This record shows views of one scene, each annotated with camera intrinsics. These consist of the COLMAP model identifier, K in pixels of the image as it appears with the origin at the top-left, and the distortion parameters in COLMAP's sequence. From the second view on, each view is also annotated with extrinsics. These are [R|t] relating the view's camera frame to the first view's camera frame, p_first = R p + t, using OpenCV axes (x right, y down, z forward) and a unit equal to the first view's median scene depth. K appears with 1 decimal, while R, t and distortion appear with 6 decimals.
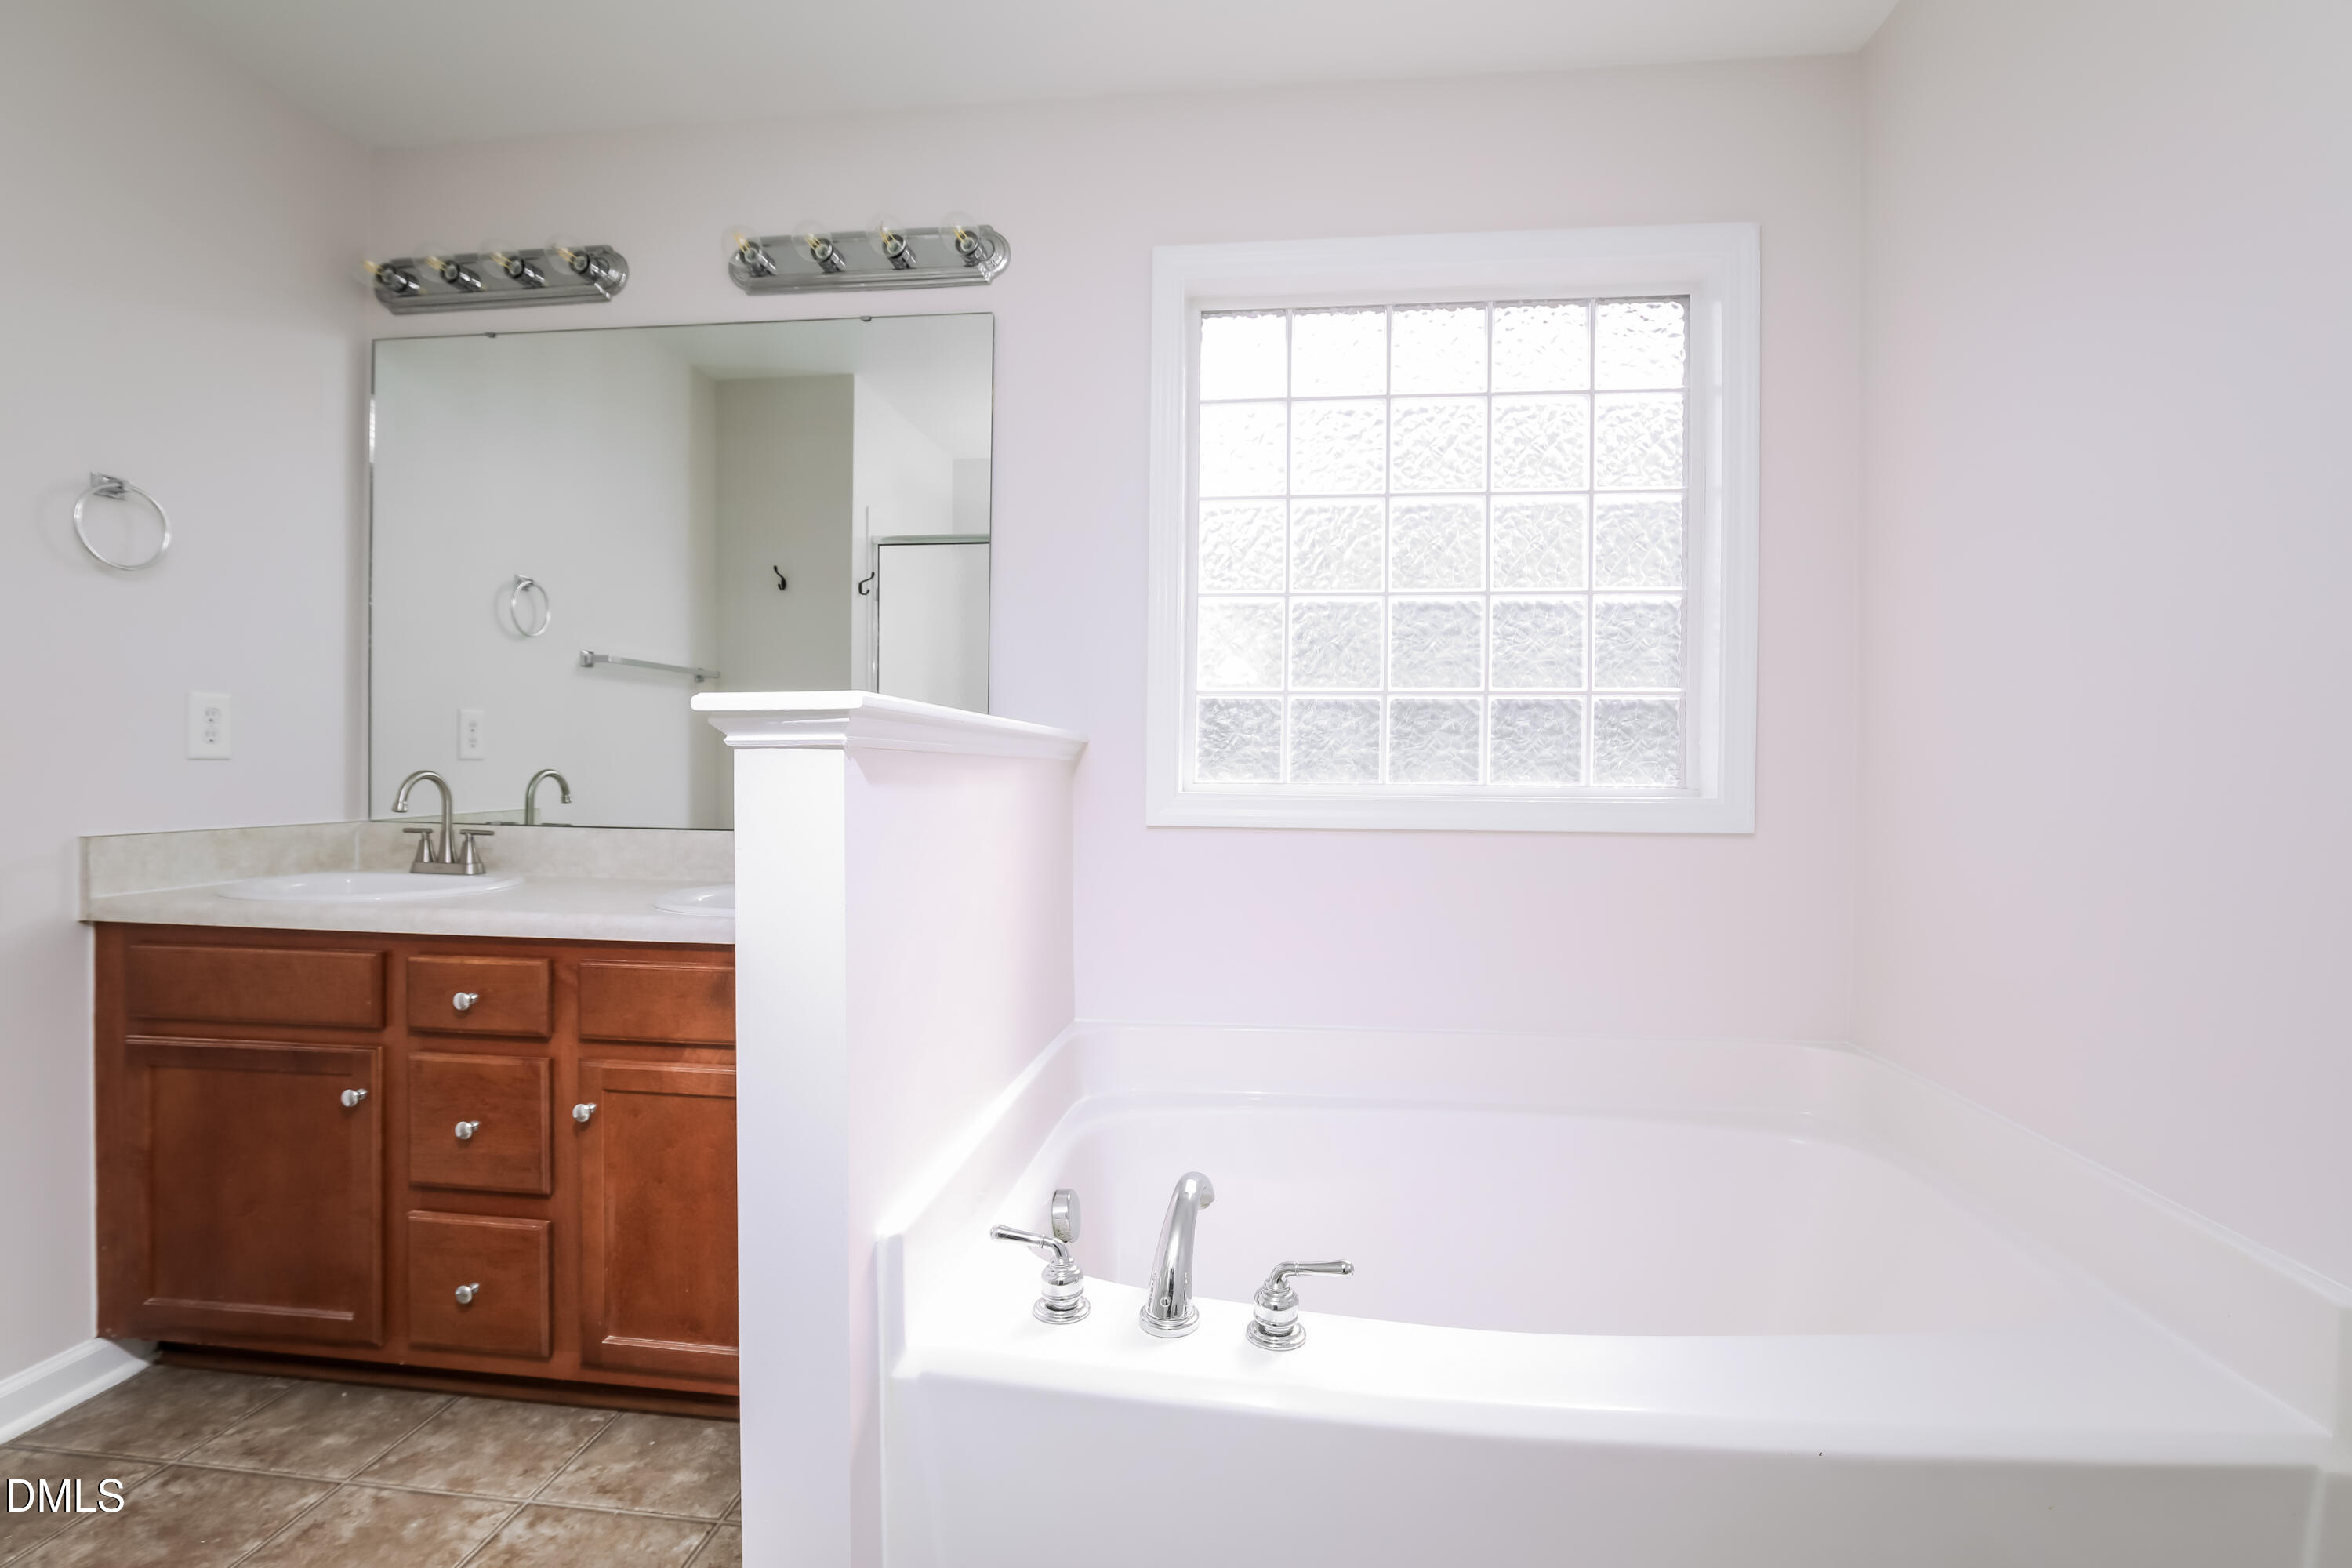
lens RADIAL K [[1088.7, 0, 1186.2], [0, 1088.7, 777.5], [0, 0, 1]] dist [-0.029184, 0.007759]
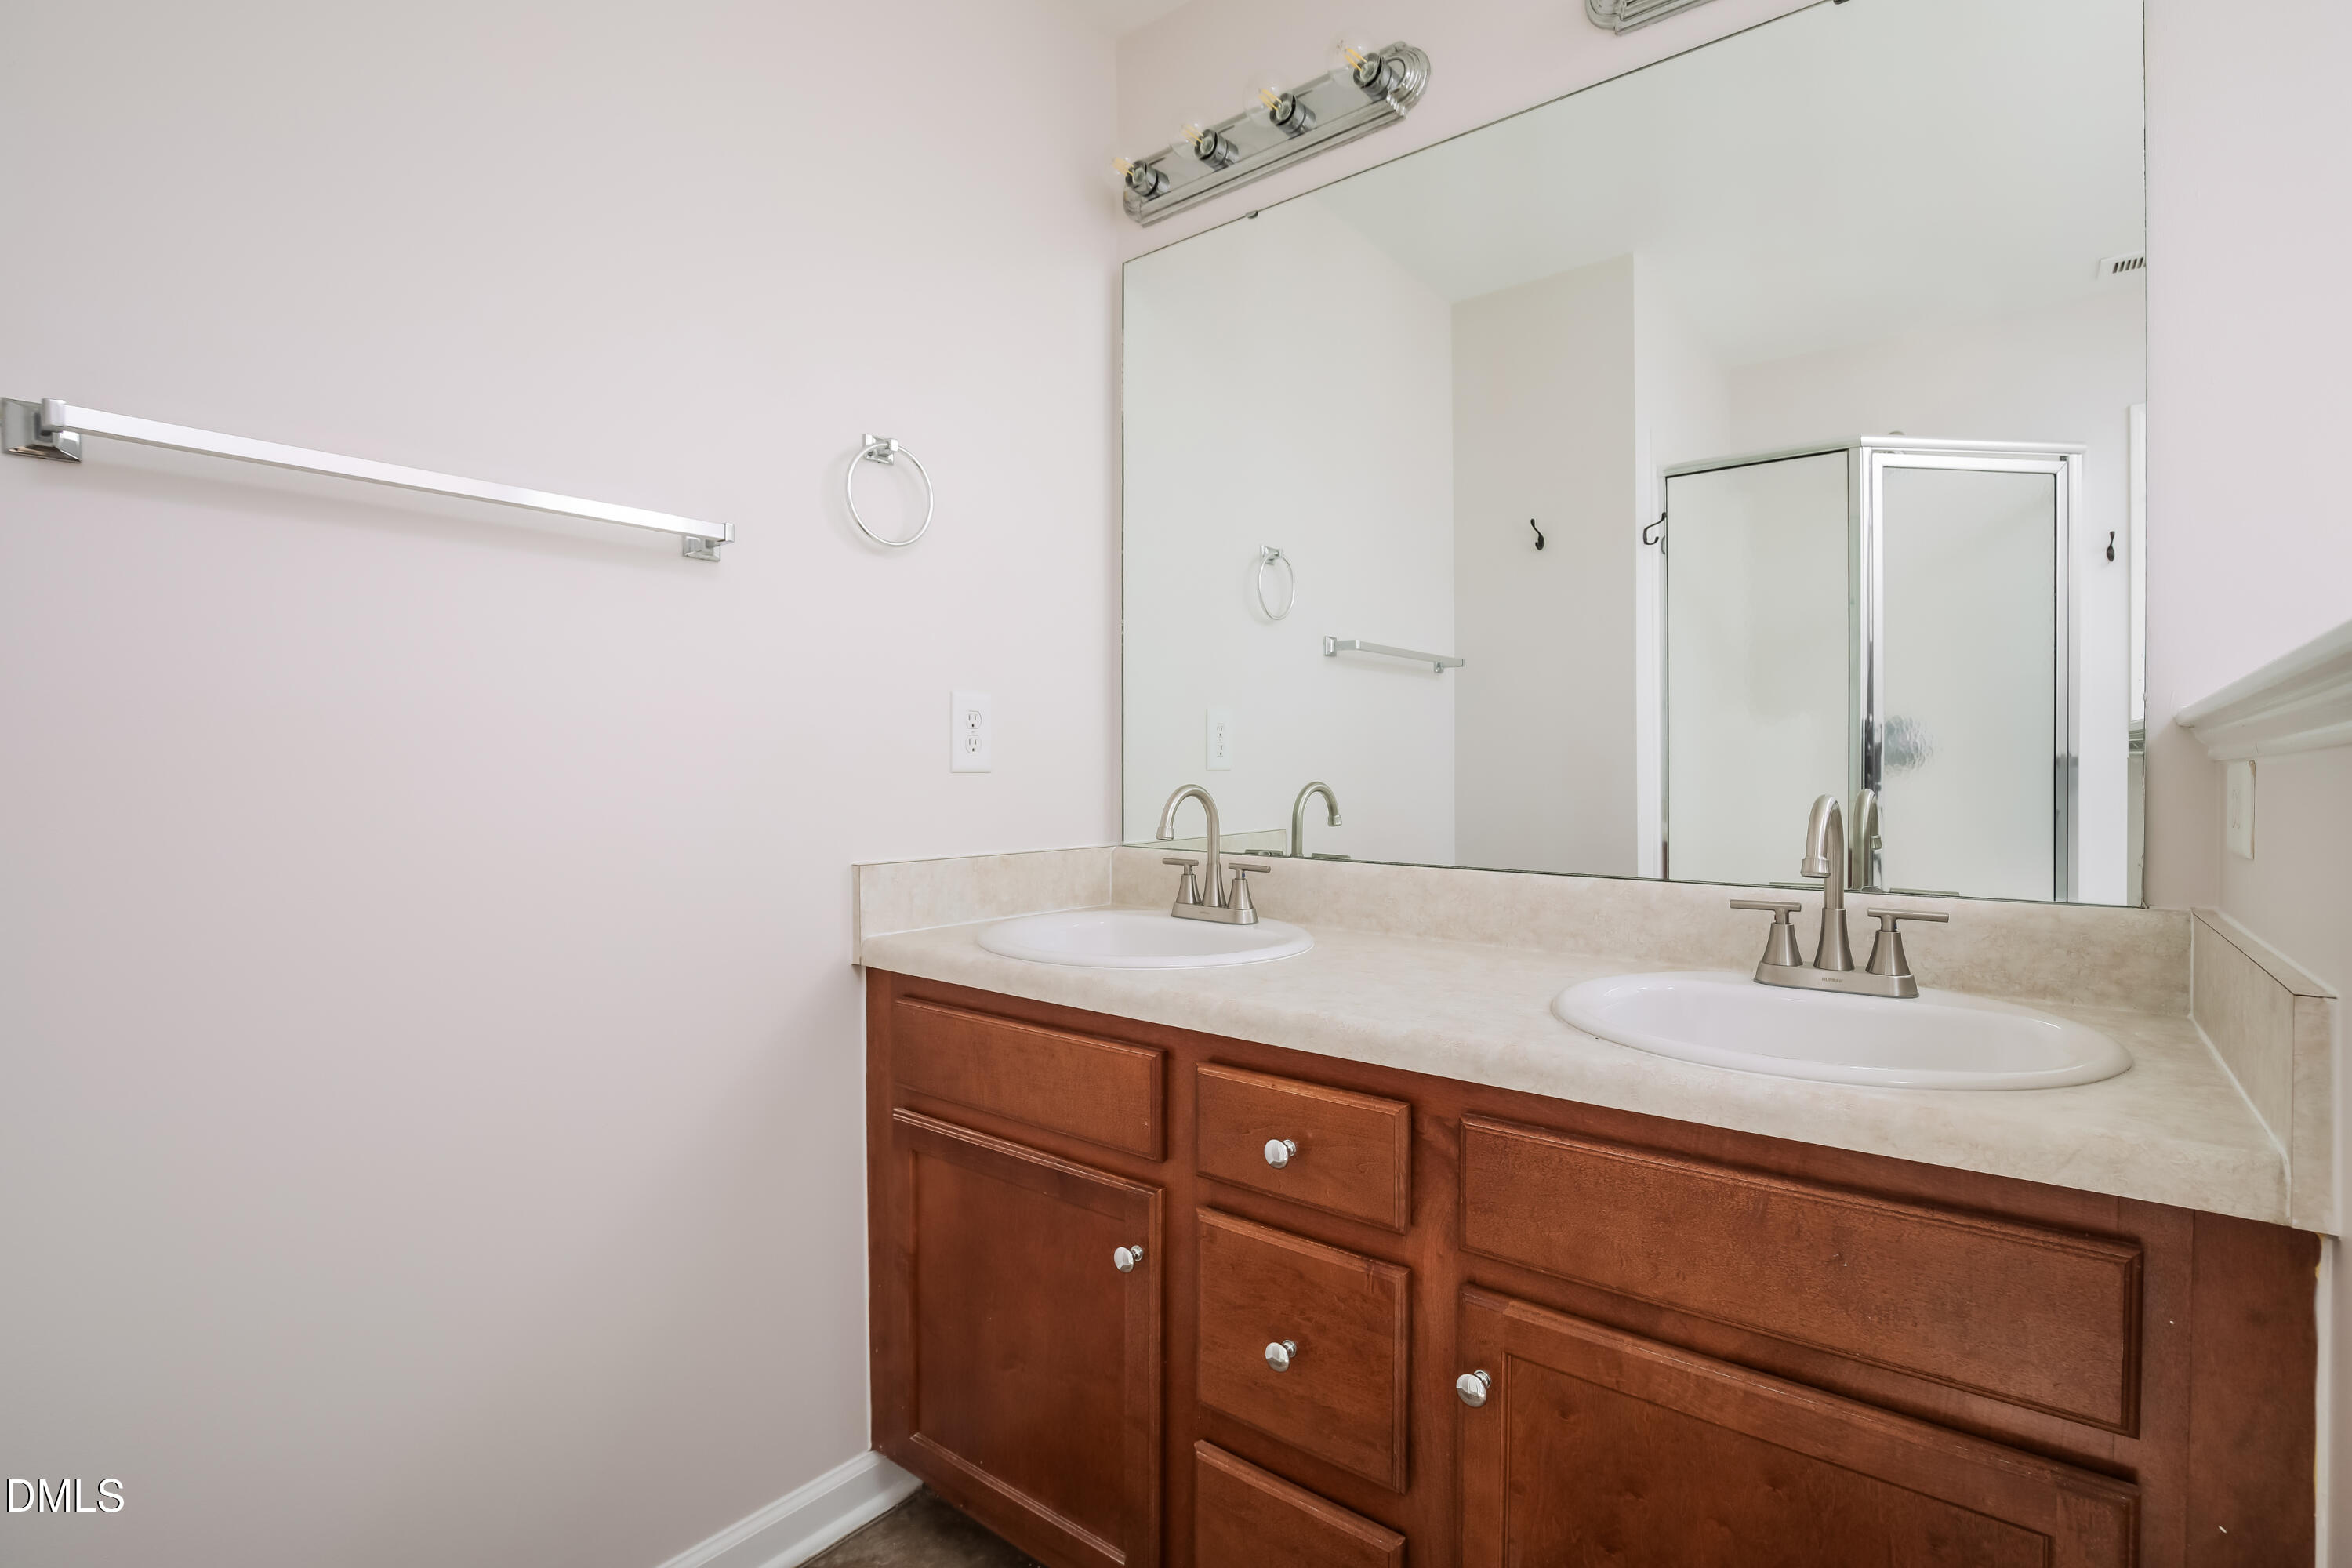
lens RADIAL K [[1006.8, 0, 1176.0], [0, 1006.8, 784.0], [0, 0, 1]] dist [-0.026510, -0.000229]
pose [[0.851528, -0.004070, -0.524293, -0.403040], [0.003178, 0.999992, -0.002601, -0.005953], [0.524299, 0.000549, 0.851534, 0.456155]]
